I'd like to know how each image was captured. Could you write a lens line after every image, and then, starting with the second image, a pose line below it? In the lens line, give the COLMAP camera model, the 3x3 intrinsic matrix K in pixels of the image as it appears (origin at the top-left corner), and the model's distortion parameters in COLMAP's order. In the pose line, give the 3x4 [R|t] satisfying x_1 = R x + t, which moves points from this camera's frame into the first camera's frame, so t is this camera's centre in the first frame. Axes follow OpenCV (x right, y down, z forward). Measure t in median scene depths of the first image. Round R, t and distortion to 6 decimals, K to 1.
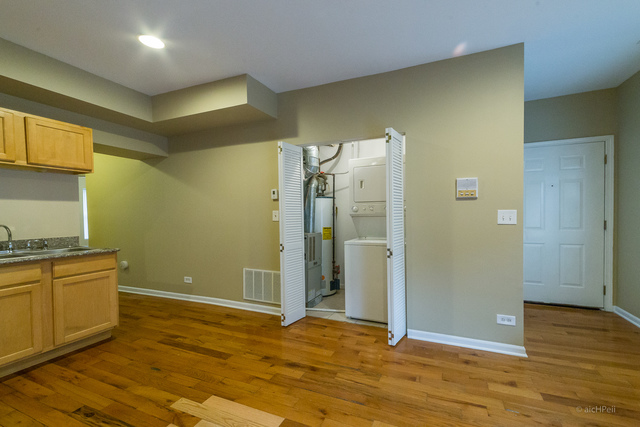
lens RADIAL K [[214.5, 0, 319.9], [0, 214.5, 220.7], [0, 0, 1]] dist [0.004567, 0.000017]
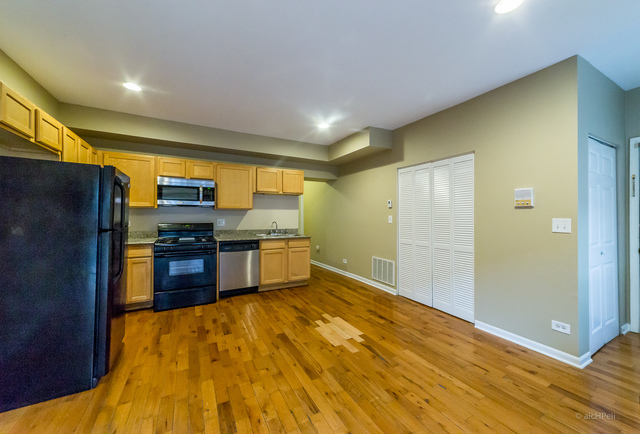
lens RADIAL K [[248.5, 0, 320.0], [0, 248.5, 217.0], [0, 0, 1]] dist [0.000217, 0.000034]
pose [[0.706884, 0.009645, -0.707264, 0.669663], [-0.023085, 0.999689, -0.009439, -0.014750], [0.706953, 0.023000, 0.706886, -0.482031]]
